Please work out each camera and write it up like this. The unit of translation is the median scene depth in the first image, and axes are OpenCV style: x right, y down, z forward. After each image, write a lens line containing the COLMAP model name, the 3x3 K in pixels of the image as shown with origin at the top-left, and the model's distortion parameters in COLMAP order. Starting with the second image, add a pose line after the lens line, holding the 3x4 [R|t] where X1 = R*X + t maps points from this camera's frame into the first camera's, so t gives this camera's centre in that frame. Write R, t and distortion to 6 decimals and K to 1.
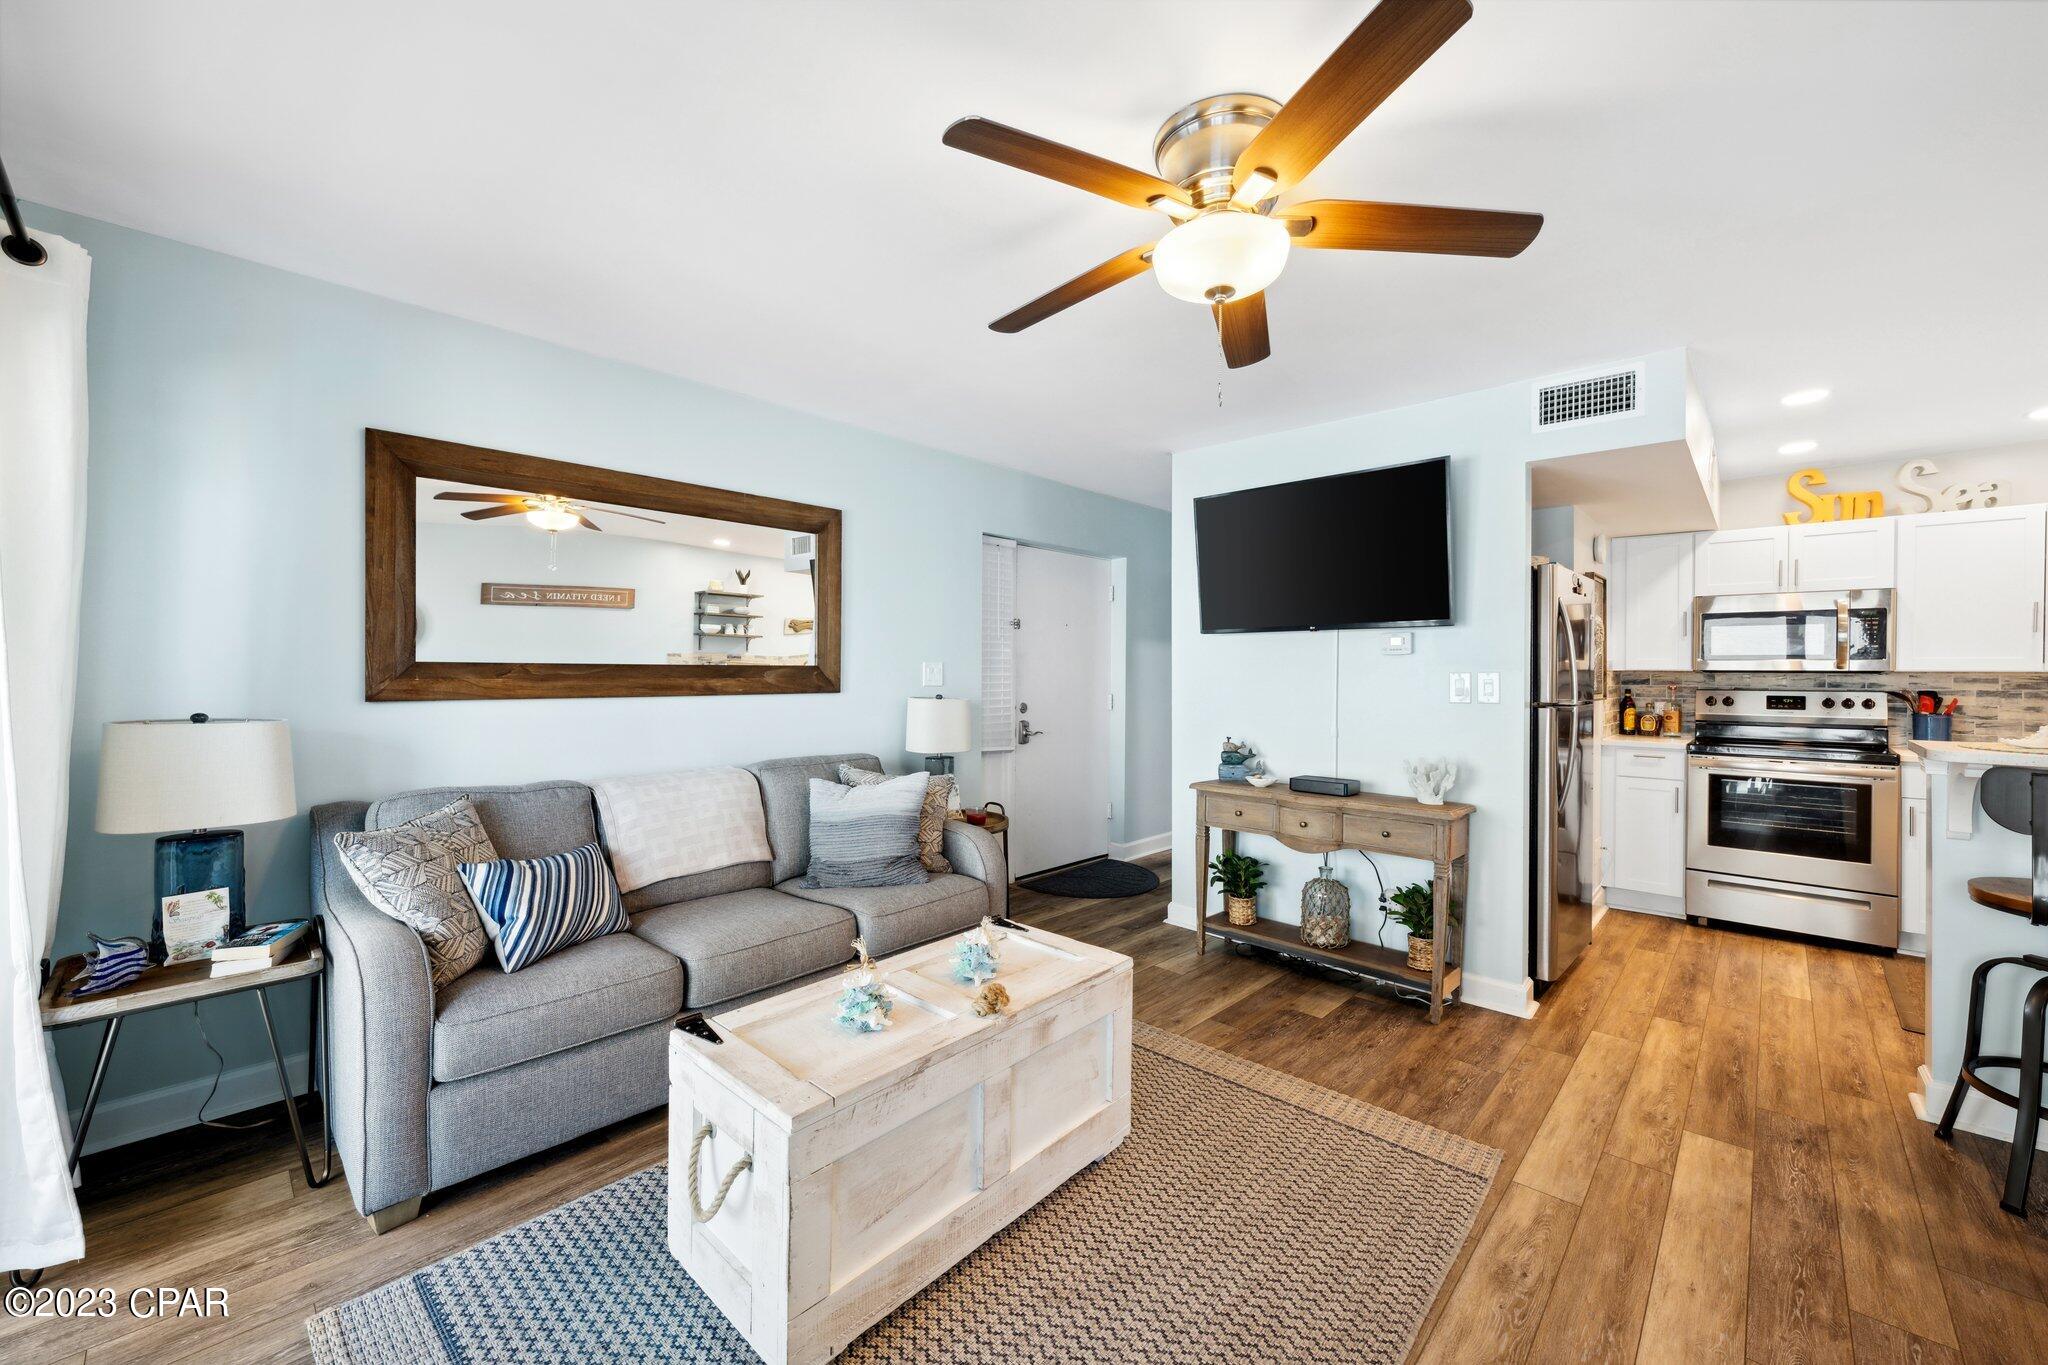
lens RADIAL K [[800.8, 0, 1044.4], [0, 800.8, 672.5], [0, 0, 1]] dist [0.000293, -0.000095]
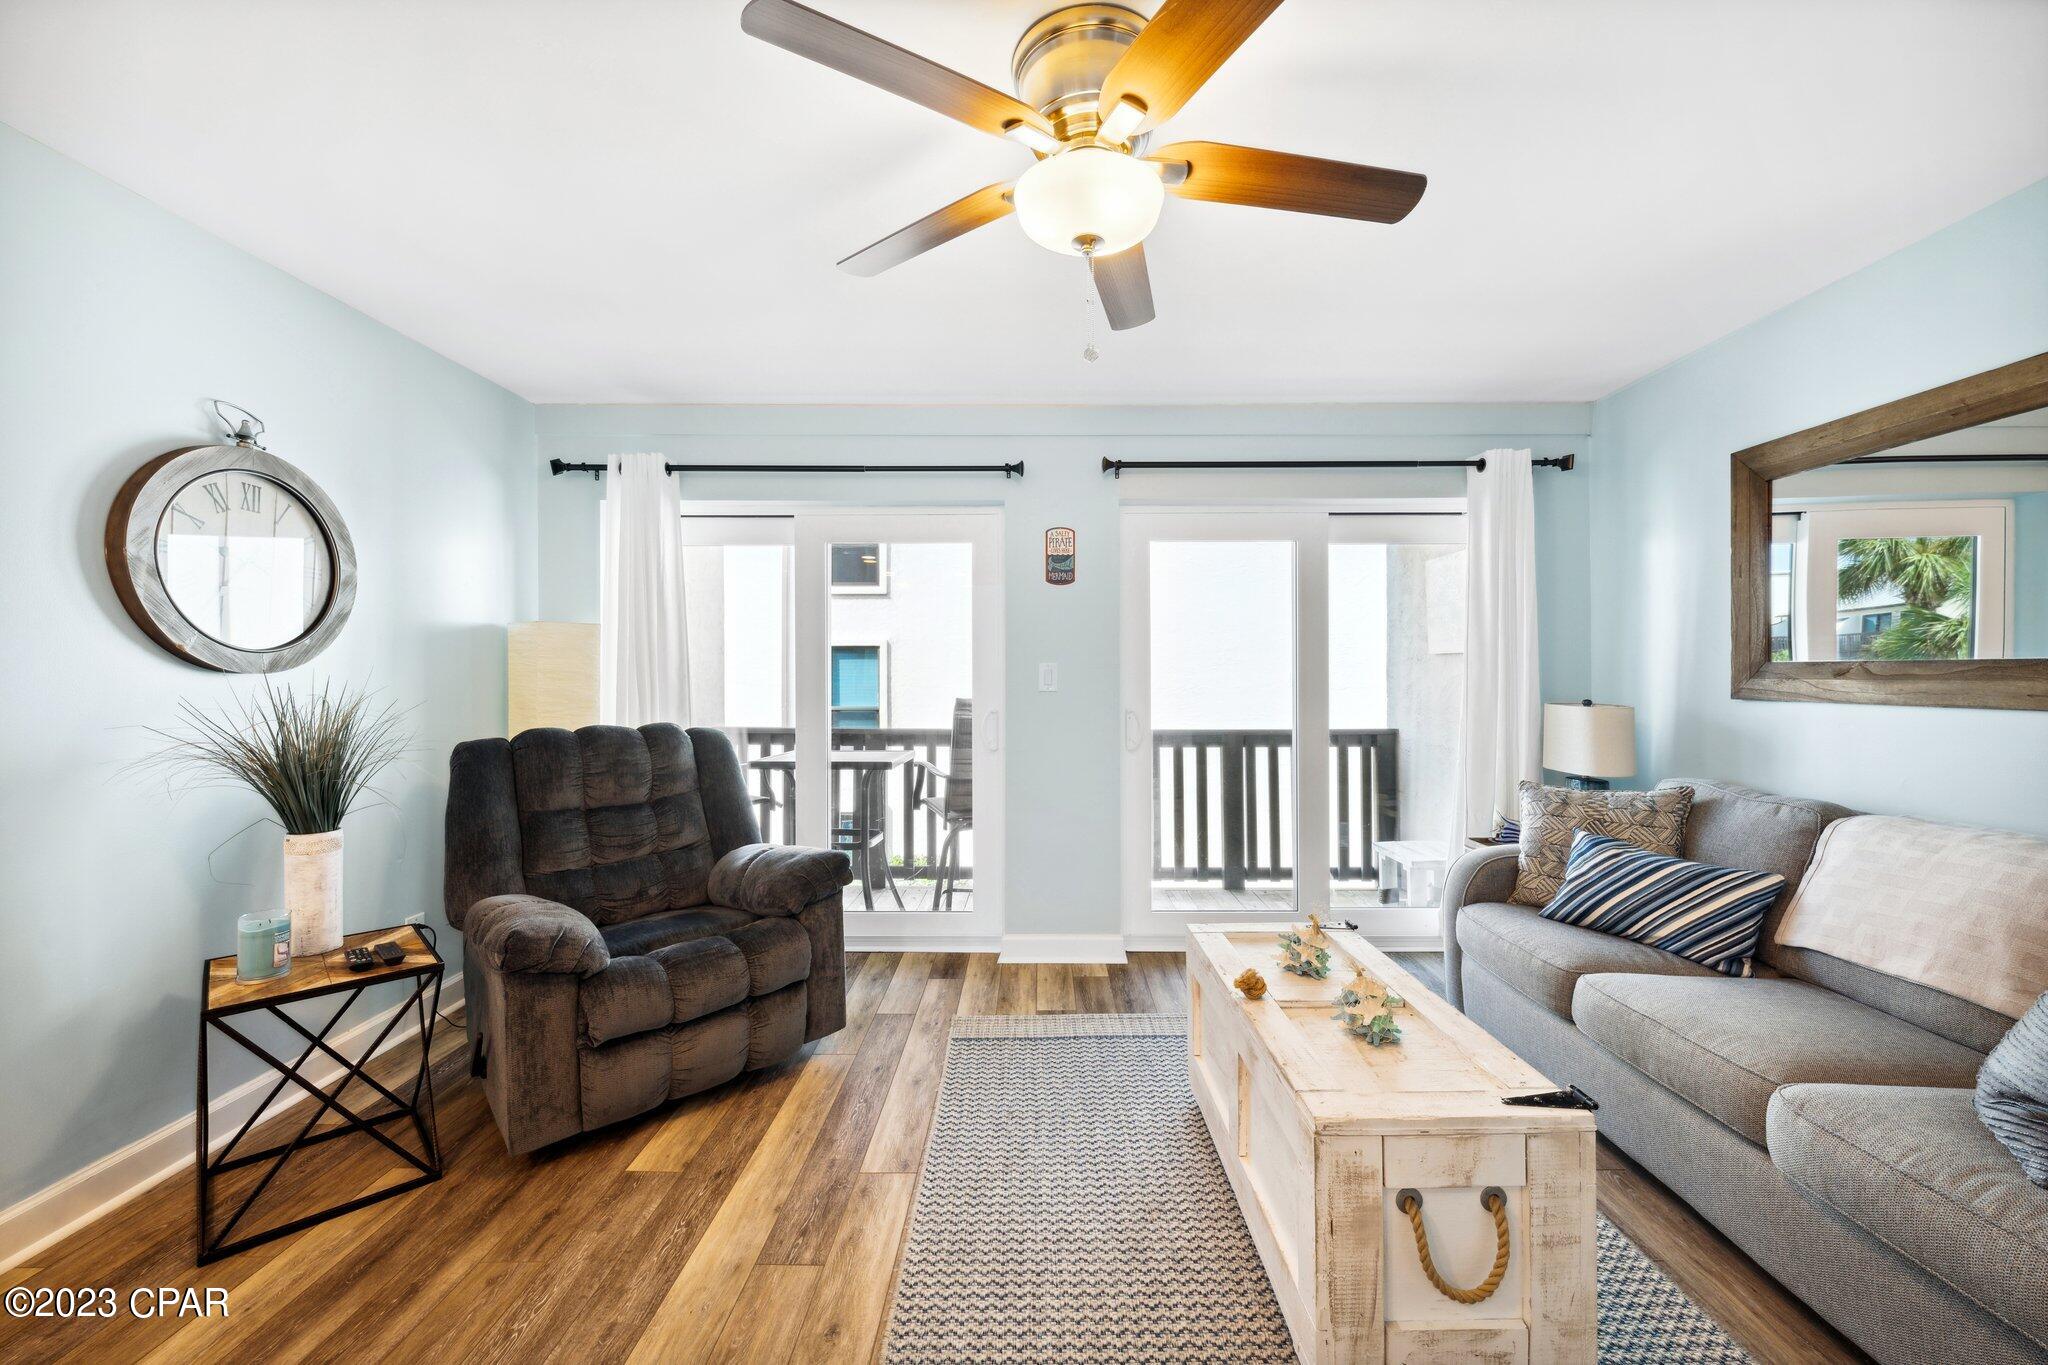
lens RADIAL K [[764.6, 0, 1030.7], [0, 764.6, 678.5], [0, 0, 1]] dist [-0.002682, 0.000165]
pose [[-0.745228, 0.000448, -0.666810, 0.444651], [-0.001220, 0.999997, 0.002035, 0.005247], [0.666809, 0.002330, -0.745225, 0.852463]]
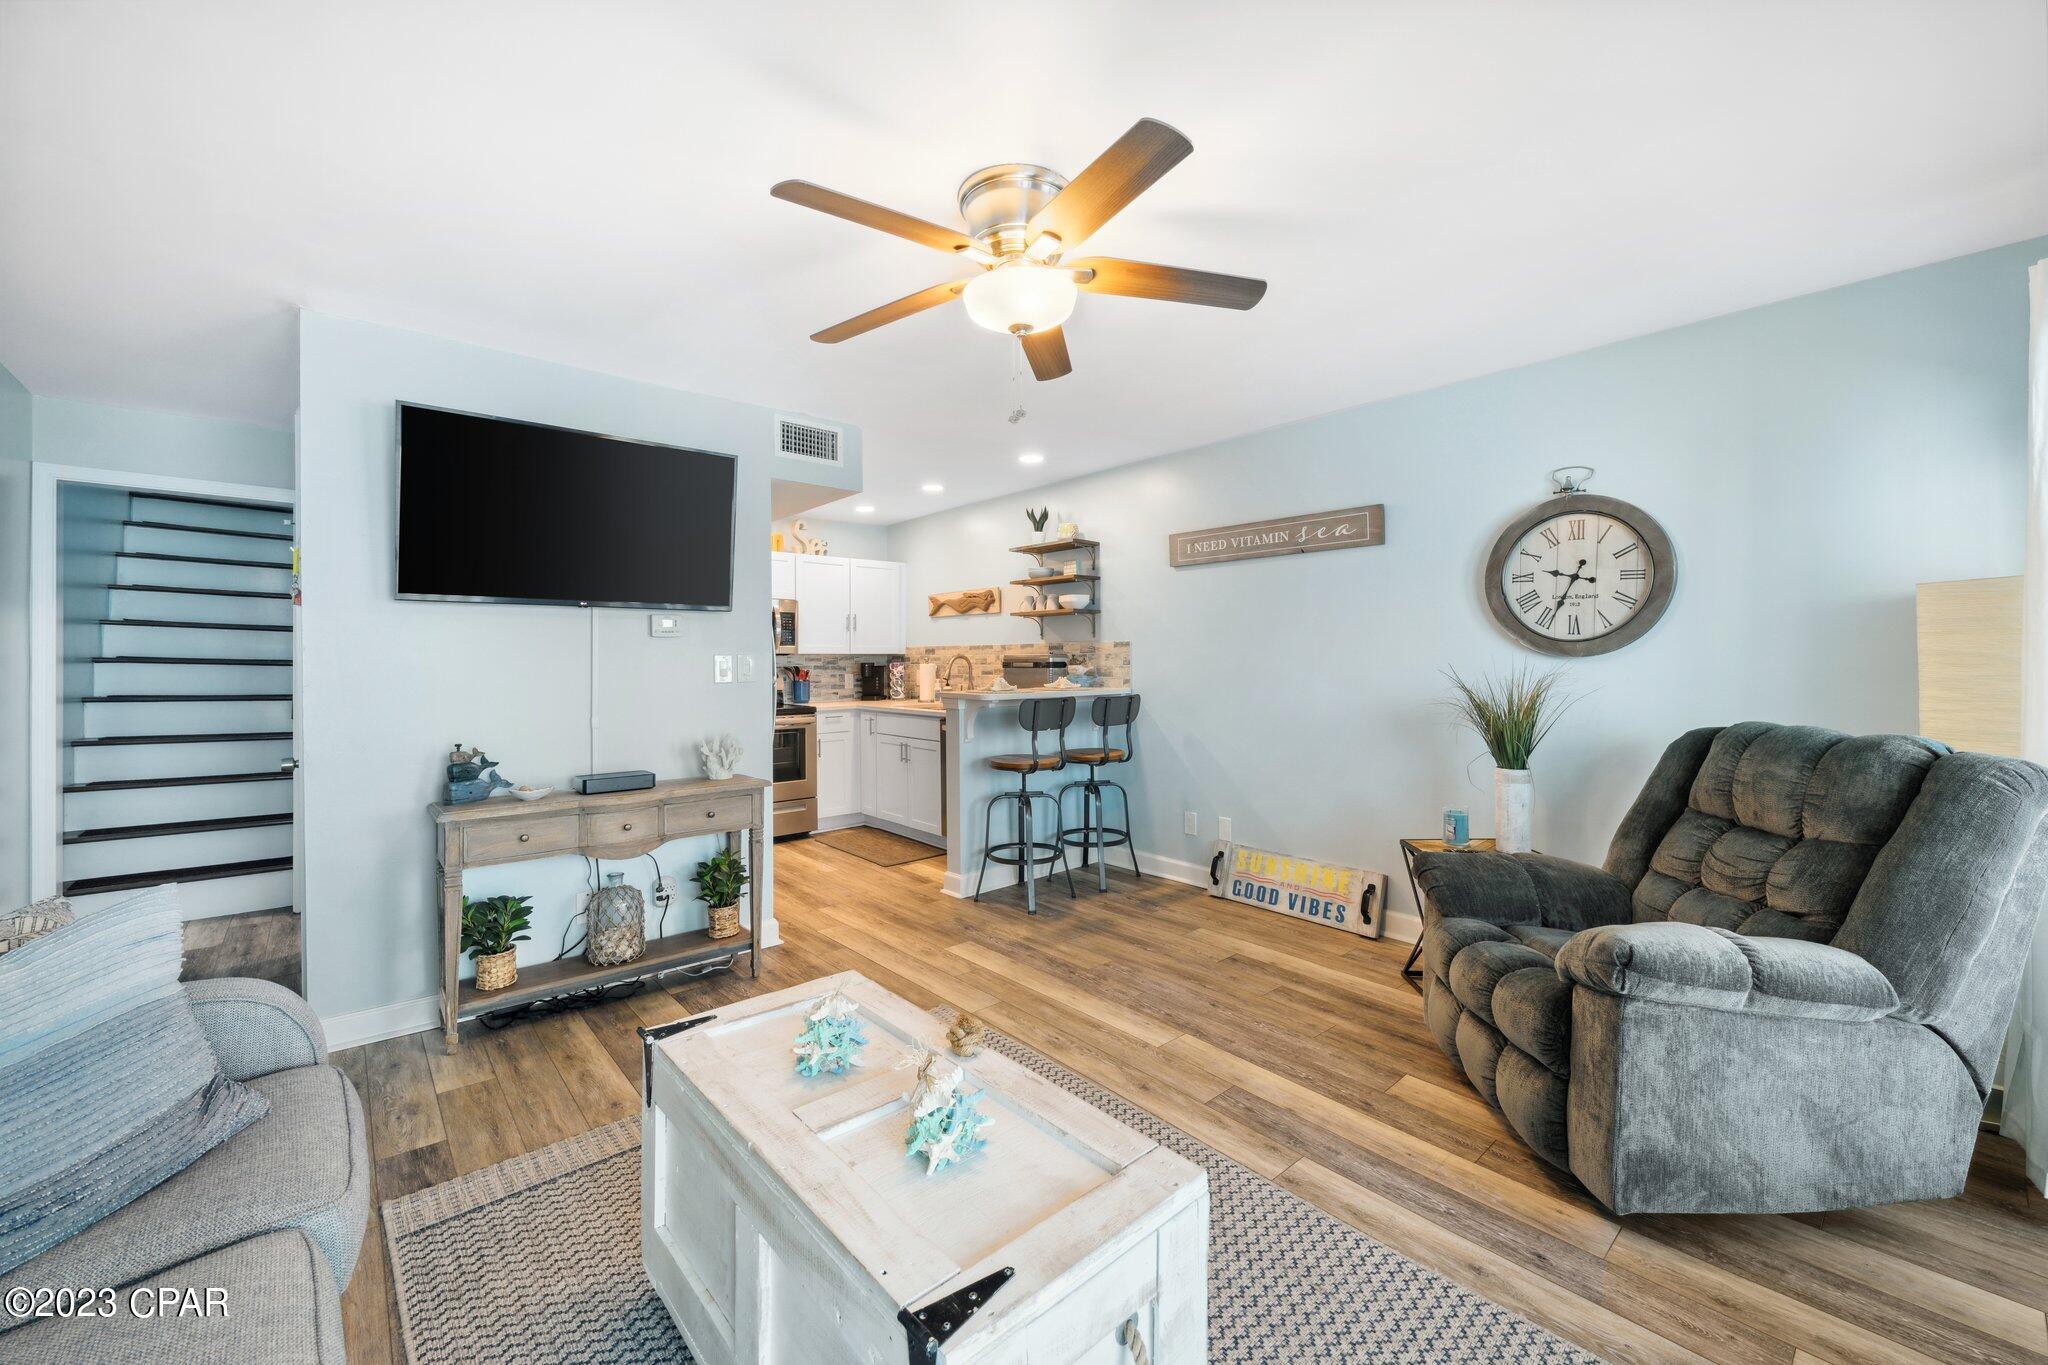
lens RADIAL K [[800.8, 0, 1026.5], [0, 800.8, 657.5], [0, 0, 1]] dist [0.000293, -0.000095]
pose [[0.109002, -0.004462, 0.994032, -0.504240], [0.001858, 0.999989, 0.004285, -0.000414], [-0.994040, 0.001380, 0.109009, 0.464099]]
